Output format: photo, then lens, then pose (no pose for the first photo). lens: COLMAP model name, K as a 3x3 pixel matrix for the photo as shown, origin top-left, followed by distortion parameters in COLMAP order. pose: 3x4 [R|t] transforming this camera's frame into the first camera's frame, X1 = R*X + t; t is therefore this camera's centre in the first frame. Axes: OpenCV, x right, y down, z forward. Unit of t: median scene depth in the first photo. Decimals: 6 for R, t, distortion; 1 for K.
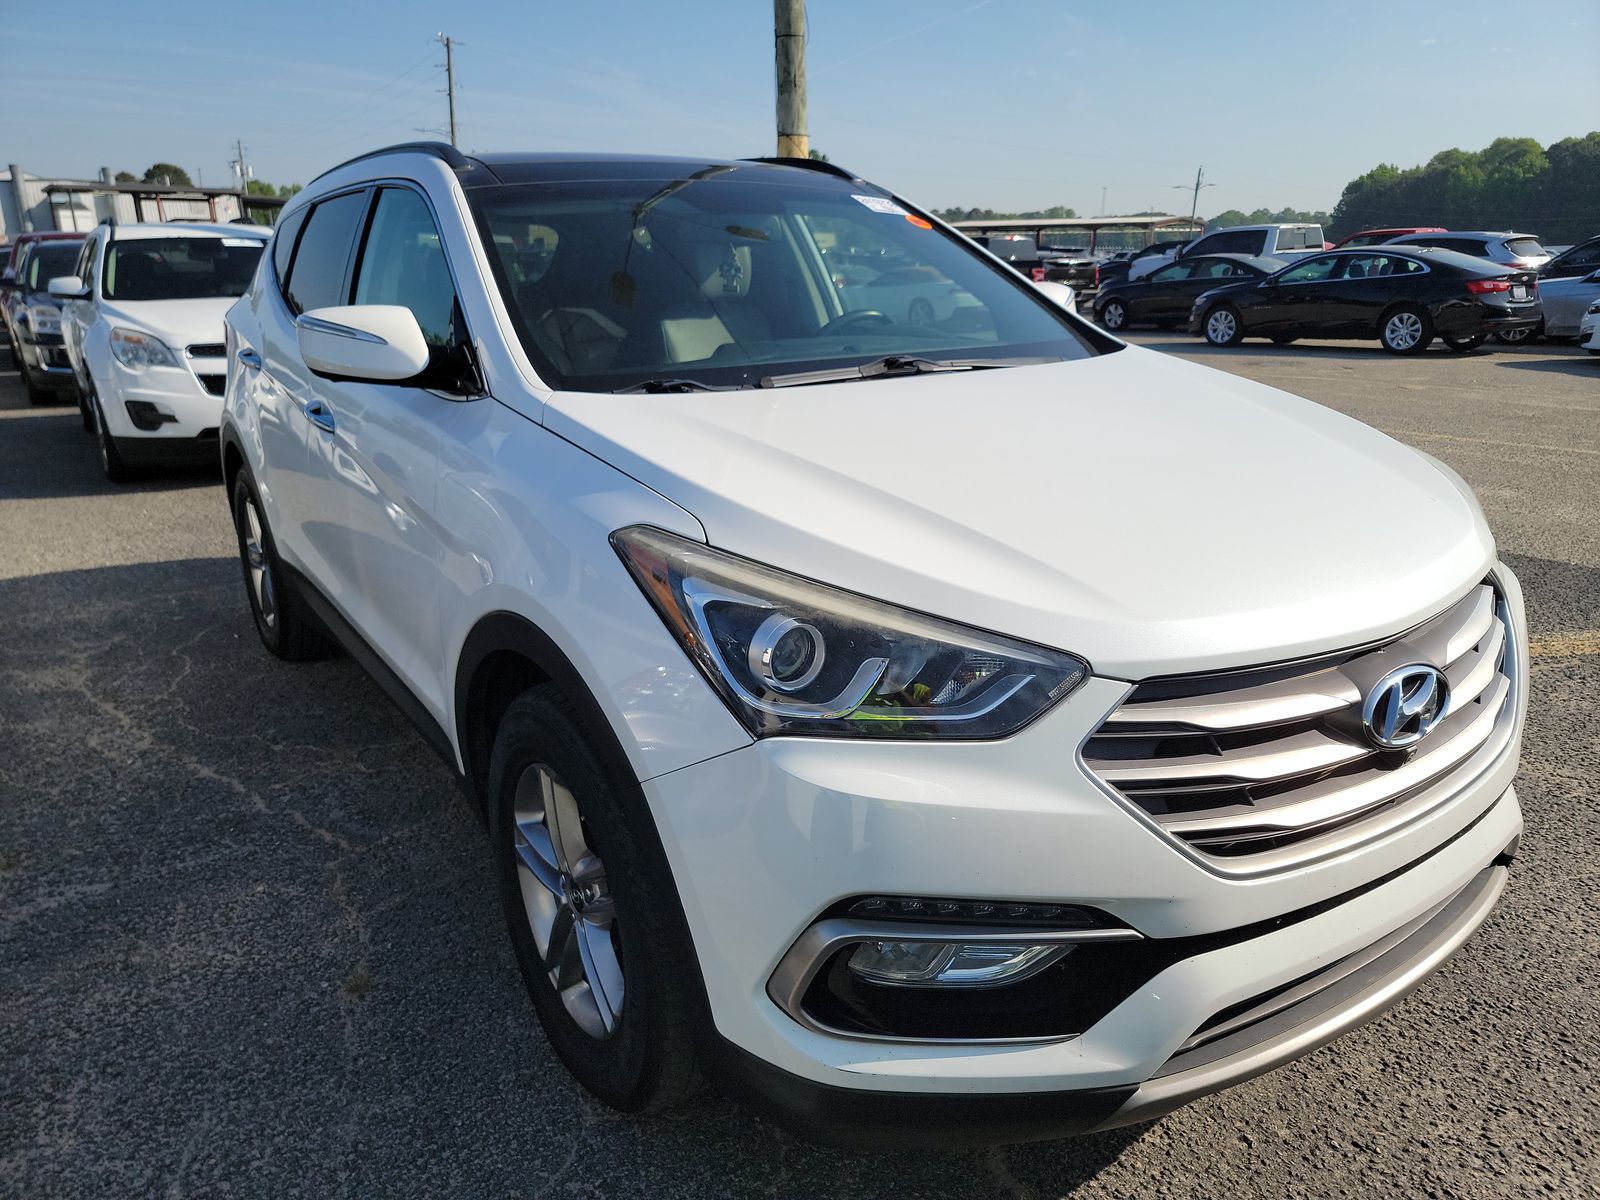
lens RADIAL K [[1116.9, 0, 808.5], [0, 1116.9, 602.8], [0, 0, 1]] dist [0.076688, -0.066815]
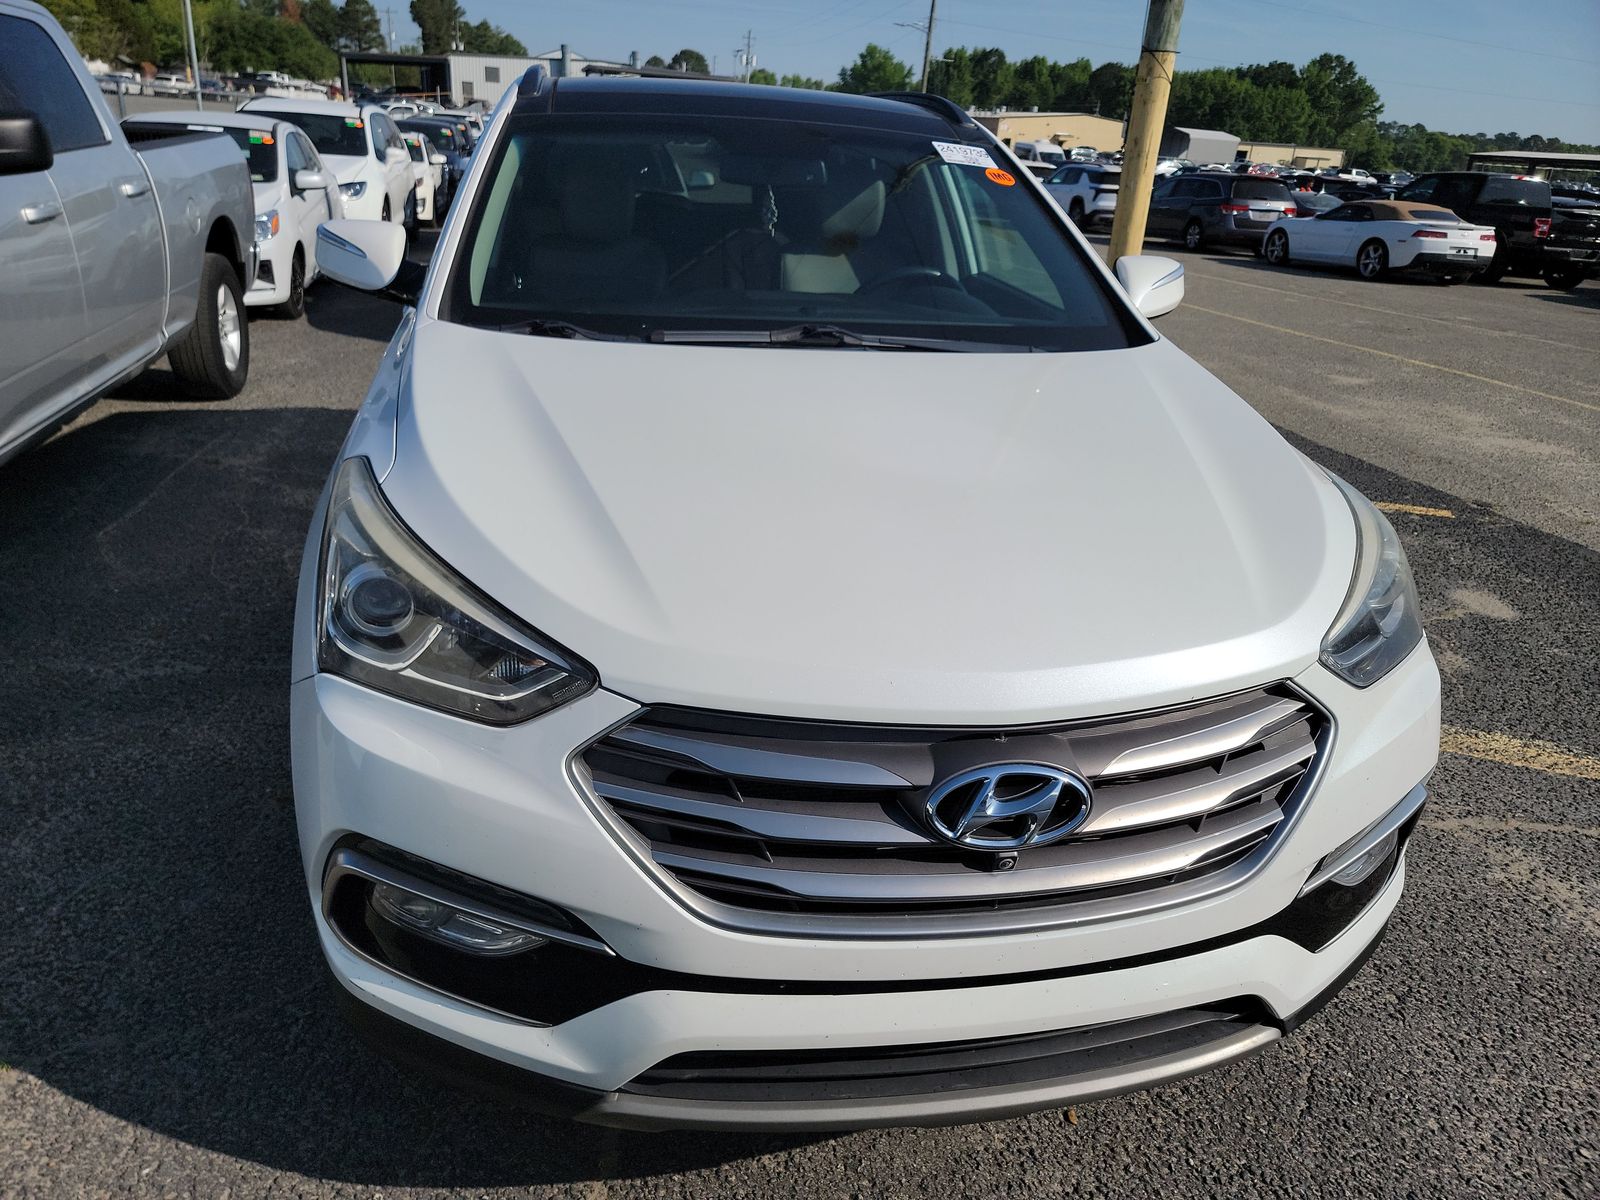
lens RADIAL K [[1116.9, 0, 808.5], [0, 1116.9, 602.8], [0, 0, 1]] dist [0.076688, -0.066815]
pose [[0.914148, 0.211638, -0.345749, 0.462344], [-0.184727, 0.976679, 0.109427, -0.092767], [0.360845, -0.036164, 0.931925, 0.093742]]
